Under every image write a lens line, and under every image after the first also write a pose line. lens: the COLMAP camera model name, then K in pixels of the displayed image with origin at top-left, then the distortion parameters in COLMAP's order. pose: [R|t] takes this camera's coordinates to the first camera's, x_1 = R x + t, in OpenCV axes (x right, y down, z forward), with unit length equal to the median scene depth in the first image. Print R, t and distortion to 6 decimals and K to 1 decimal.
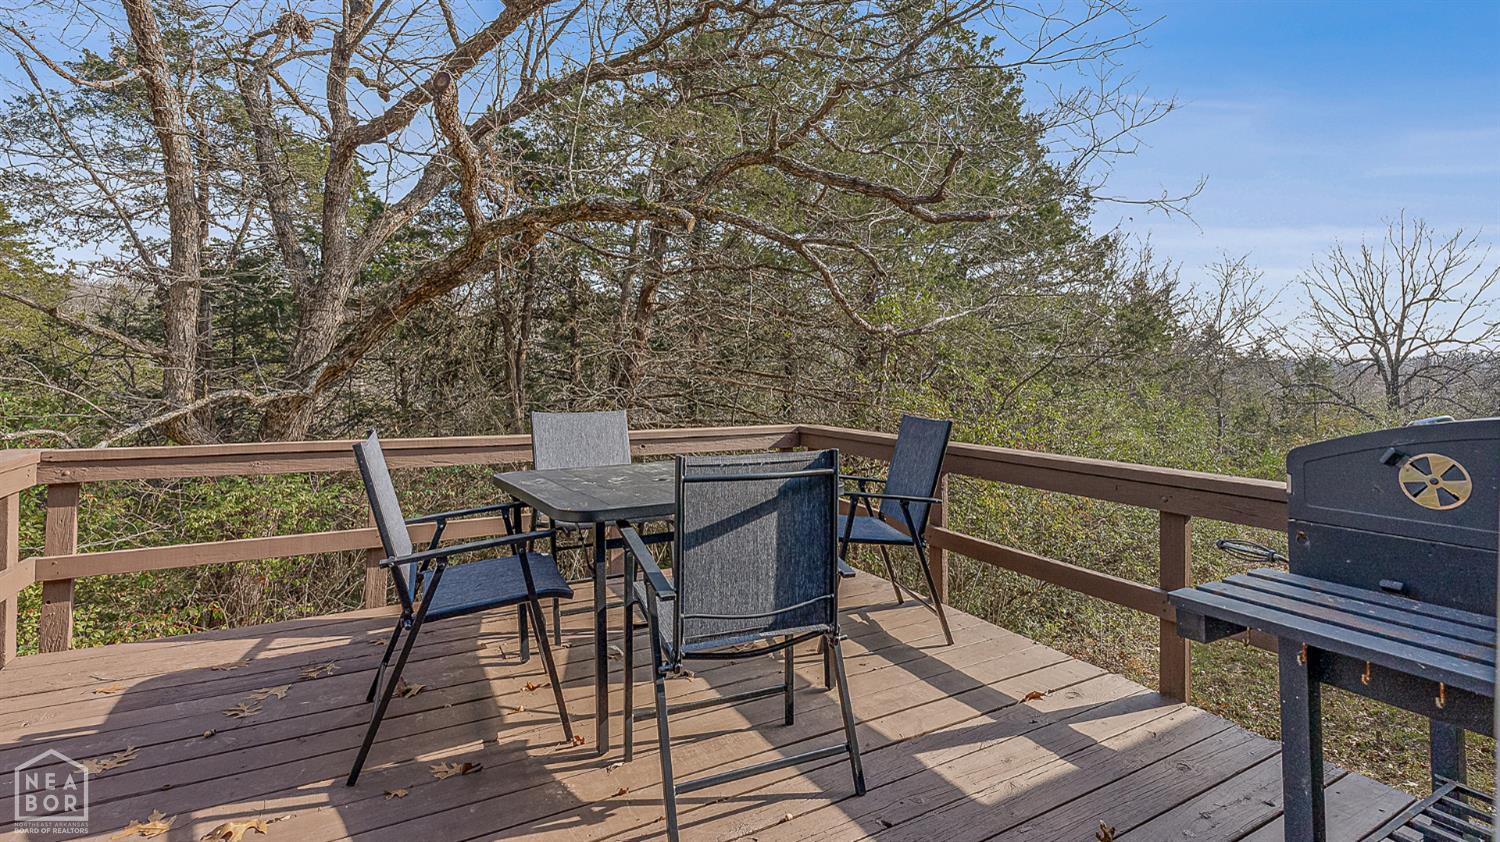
lens RADIAL K [[683.2, 0, 750.0], [0, 683.2, 421.0], [0, 0, 1]] dist [0.000169, 0.000006]
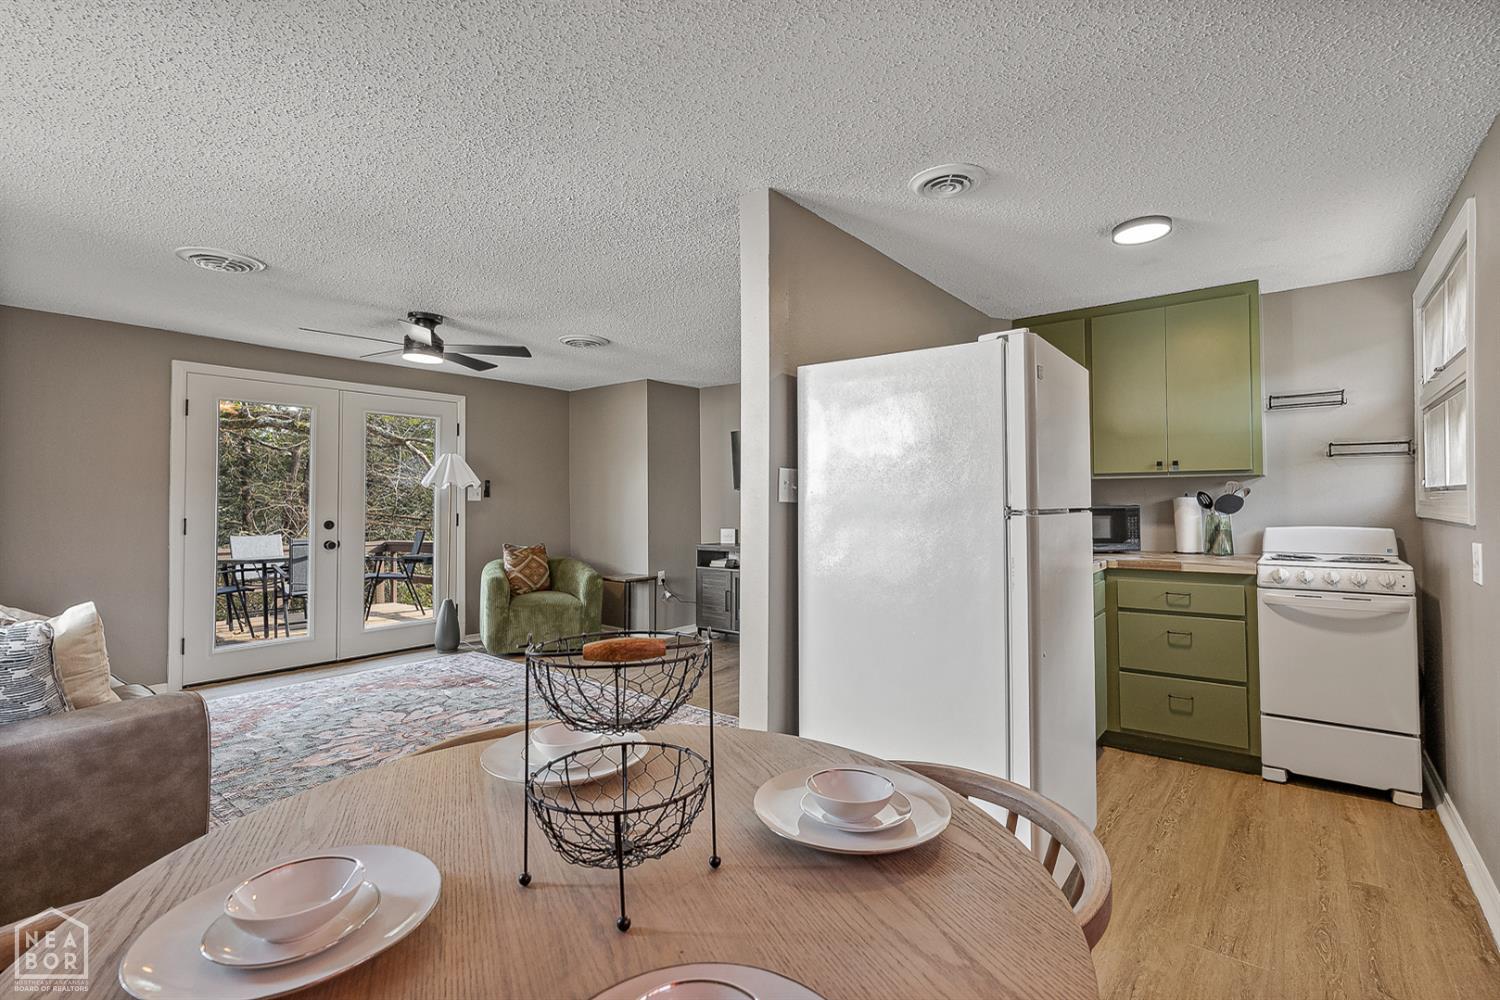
lens RADIAL K [[694.1, 0, 753.2], [0, 694.1, 482.3], [0, 0, 1]] dist [-0.001764, 0.000028]
pose [[0.925258, -0.028156, 0.378293, 0.667395], [0.070211, 0.992722, -0.097841, 0.237007], [-0.372785, 0.117089, 0.920501, -2.839513]]
